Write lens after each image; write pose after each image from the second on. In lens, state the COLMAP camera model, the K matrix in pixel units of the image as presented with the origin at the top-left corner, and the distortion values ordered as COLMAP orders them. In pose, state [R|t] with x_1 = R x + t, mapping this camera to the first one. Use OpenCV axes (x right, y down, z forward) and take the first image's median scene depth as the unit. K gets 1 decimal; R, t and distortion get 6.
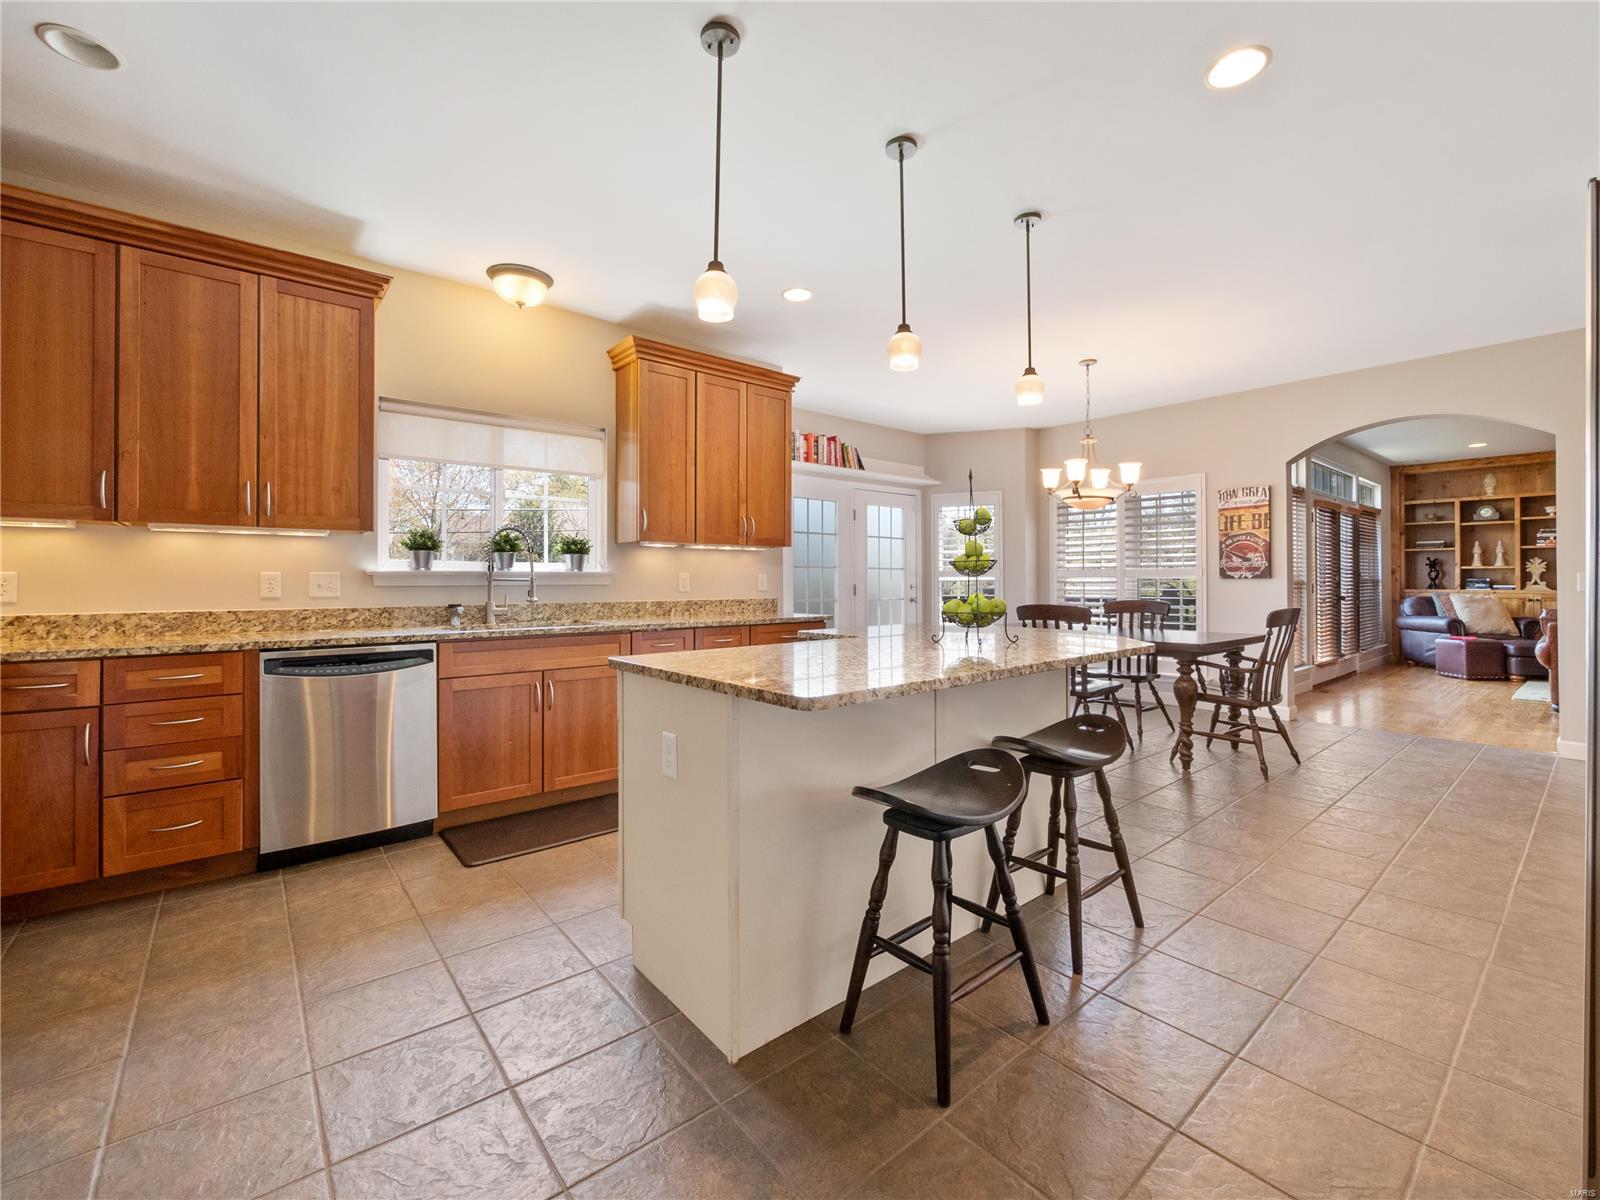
lens RADIAL K [[687.6, 0, 795.9], [0, 687.6, 575.6], [0, 0, 1]] dist [-0.006650, 0.000231]
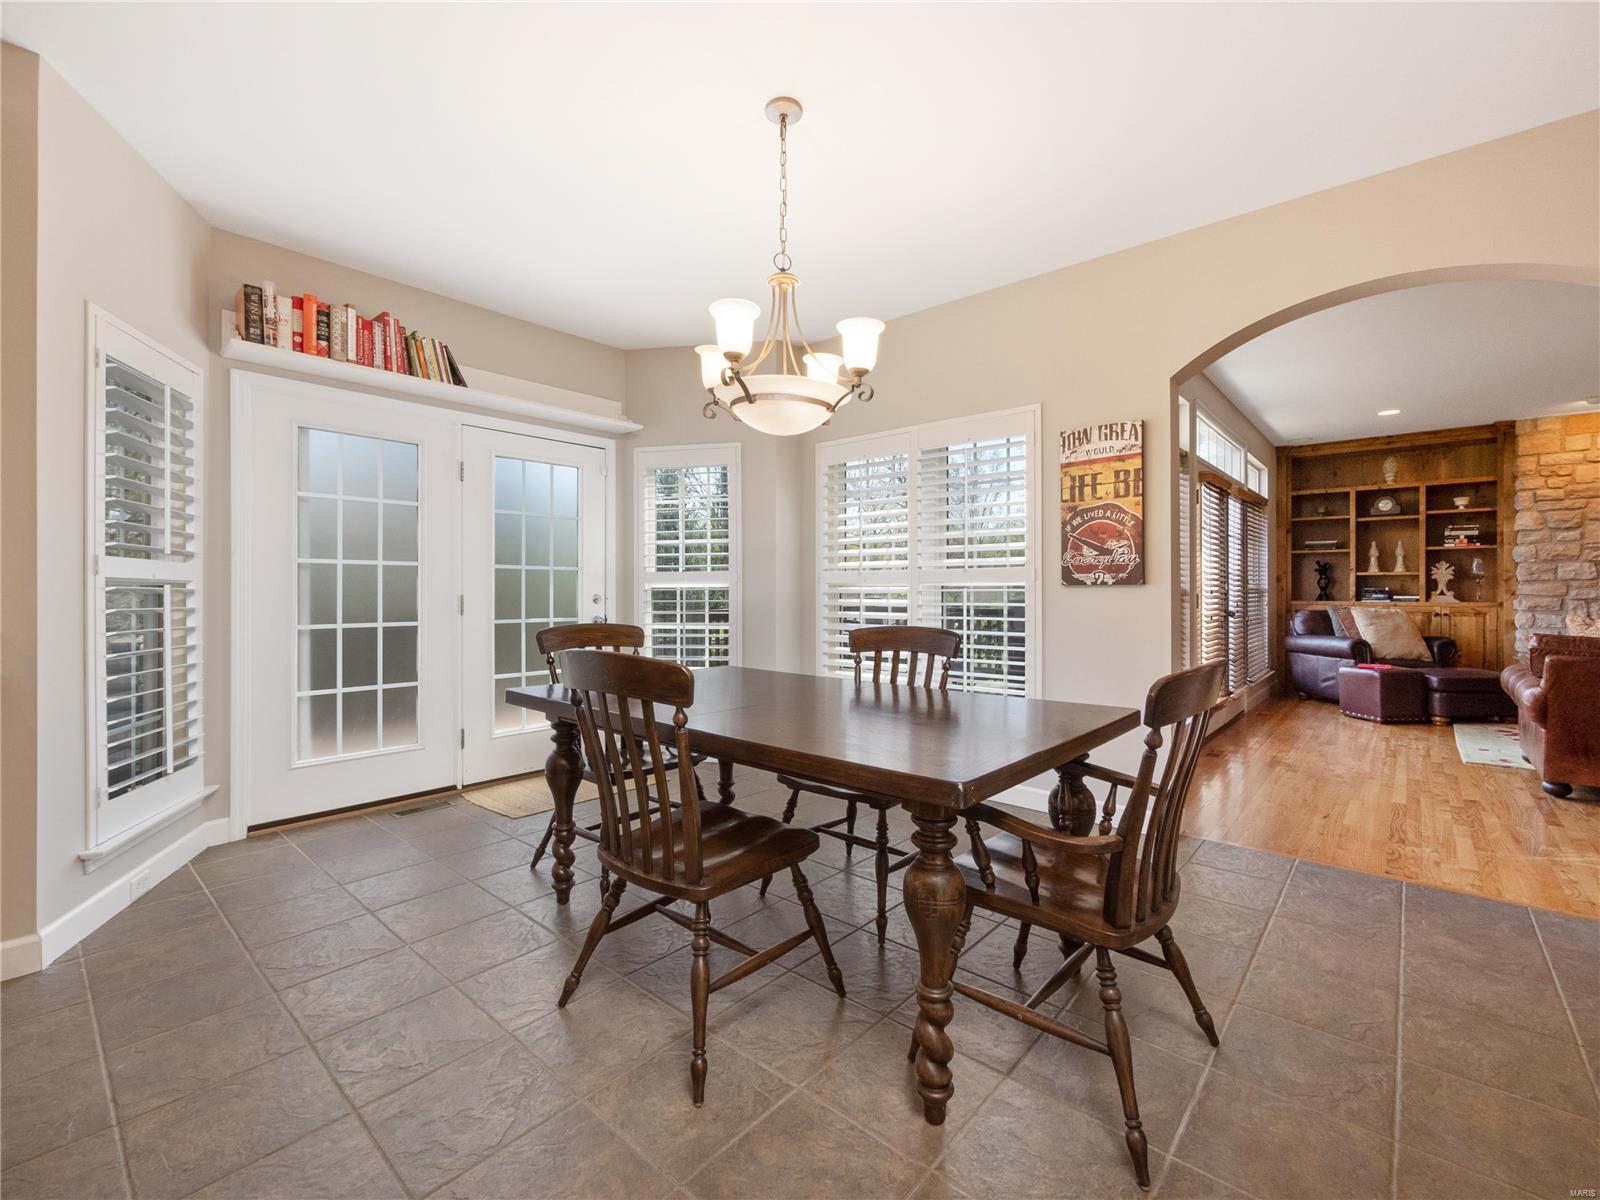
lens RADIAL K [[687.6, 0, 803.2], [0, 687.6, 591.6], [0, 0, 1]] dist [-0.006650, 0.000231]
pose [[0.987865, 0.000459, 0.155311, 0.227670], [-0.001840, 0.999960, 0.008751, 0.003621], [-0.155301, -0.008931, 0.987827, 0.336994]]
